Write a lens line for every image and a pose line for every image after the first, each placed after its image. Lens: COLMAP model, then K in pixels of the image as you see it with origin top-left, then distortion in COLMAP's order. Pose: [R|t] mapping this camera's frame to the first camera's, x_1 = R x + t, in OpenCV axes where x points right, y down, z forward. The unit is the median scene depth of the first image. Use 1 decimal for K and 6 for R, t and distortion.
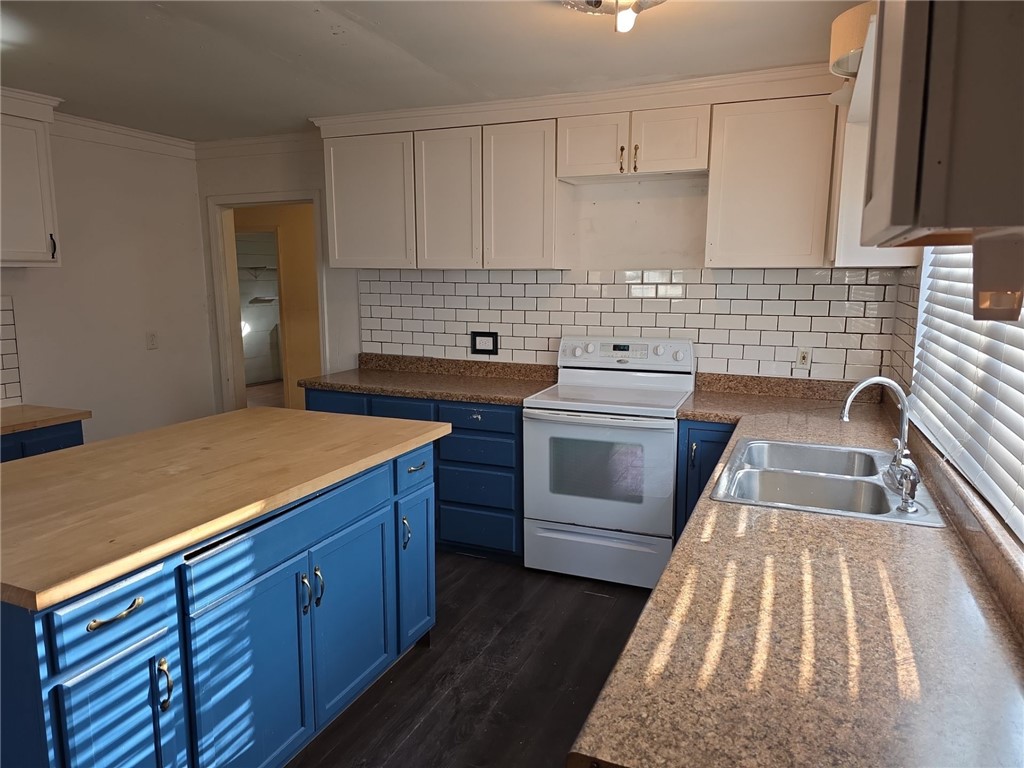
lens RADIAL K [[683.2, 0, 514.8], [0, 683.2, 387.0], [0, 0, 1]] dist [0.183459, -0.223809]
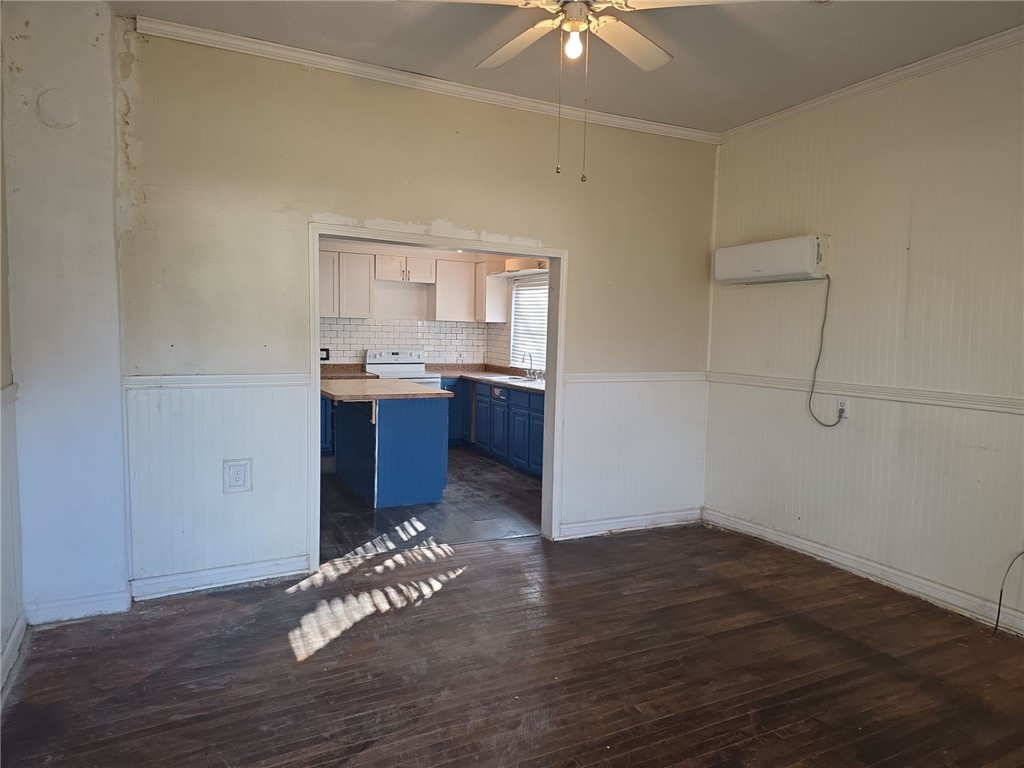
lens RADIAL K [[683.2, 0, 514.8], [0, 683.2, 387.0], [0, 0, 1]] dist [0.183459, -0.223809]
pose [[0.654095, -0.056923, 0.754268, -1.237300], [0.100491, 0.994865, -0.012065, 0.112699], [-0.749708, 0.083689, 0.656456, -0.729756]]
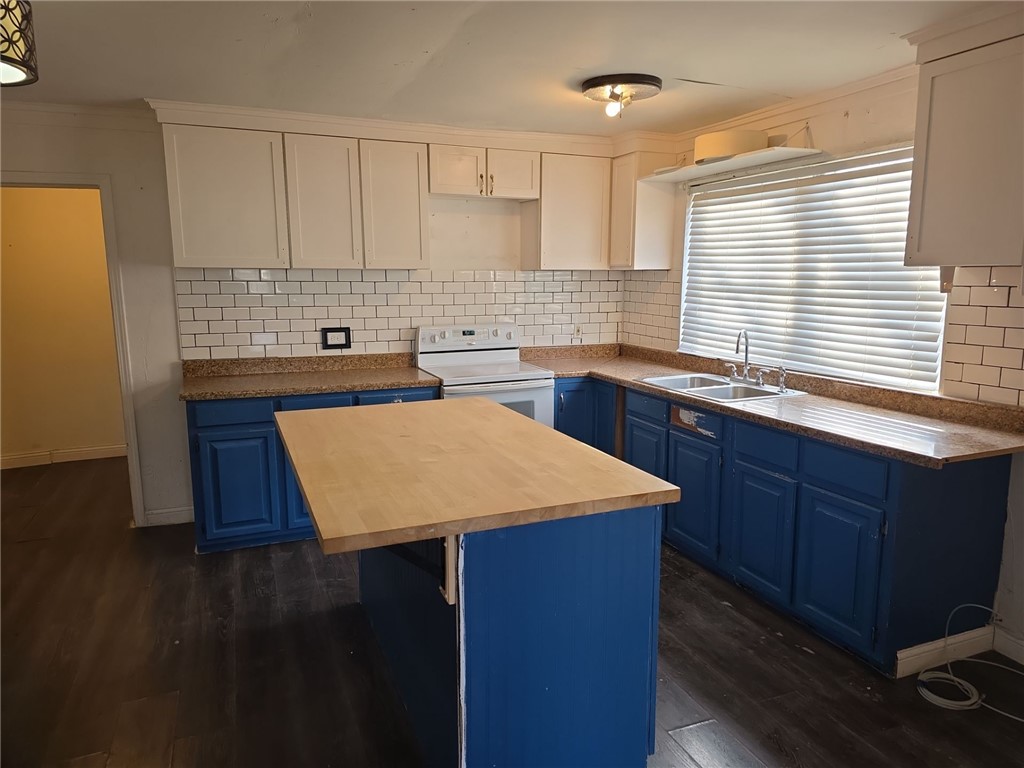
lens RADIAL K [[683.2, 0, 514.8], [0, 683.2, 387.0], [0, 0, 1]] dist [0.183459, -0.223809]
pose [[0.701980, -0.123112, 0.701475, -0.642194], [0.116587, 0.991524, 0.057347, -0.019766], [-0.702589, 0.041526, 0.710383, 0.056730]]
